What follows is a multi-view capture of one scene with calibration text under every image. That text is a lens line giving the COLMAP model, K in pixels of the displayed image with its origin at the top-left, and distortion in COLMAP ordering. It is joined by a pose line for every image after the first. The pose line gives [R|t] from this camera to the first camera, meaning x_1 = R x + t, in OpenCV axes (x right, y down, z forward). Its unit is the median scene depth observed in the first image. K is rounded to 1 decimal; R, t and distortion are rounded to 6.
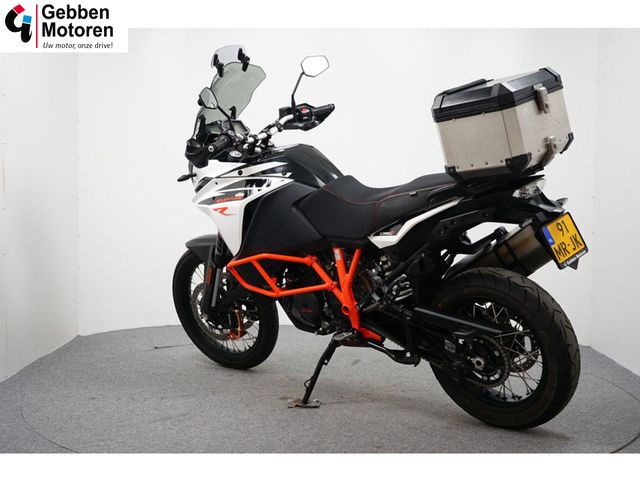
lens RADIAL K [[898.0, 0, 320.0], [0, 898.0, 240.0], [0, 0, 1]] dist [-0.020800, -0.019595]
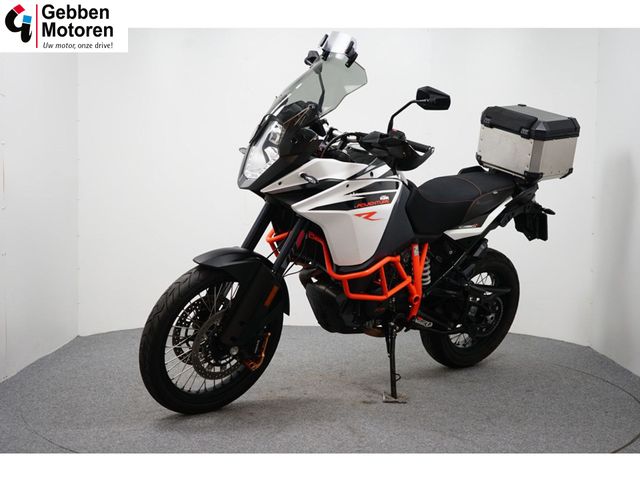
lens RADIAL K [[898.0, 0, 320.0], [0, 898.0, 240.0], [0, 0, 1]] dist [-0.020800, -0.019595]
pose [[0.148949, -0.074663, 0.986022, -1.056767], [0.053045, 0.996313, 0.067429, -0.074889], [-0.987421, 0.042260, 0.152360, 0.938436]]
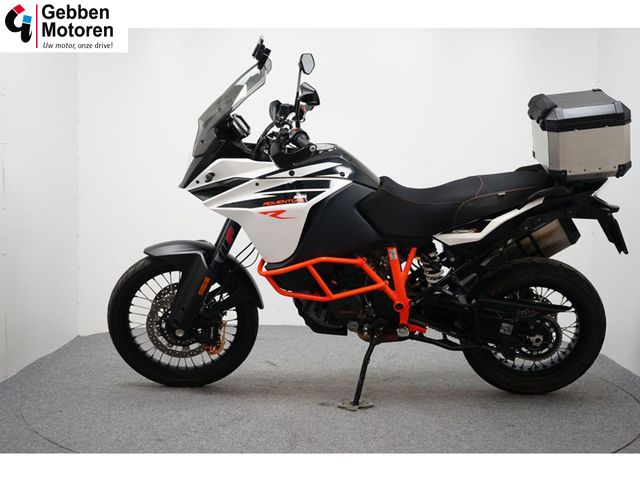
lens RADIAL K [[898.0, 0, 320.0], [0, 898.0, 240.0], [0, 0, 1]] dist [-0.020800, -0.019595]
pose [[0.757823, -0.044729, 0.650926, -0.700892], [0.039517, 0.998962, 0.022638, -0.025849], [-0.651263, 0.008567, 0.758804, 0.275030]]
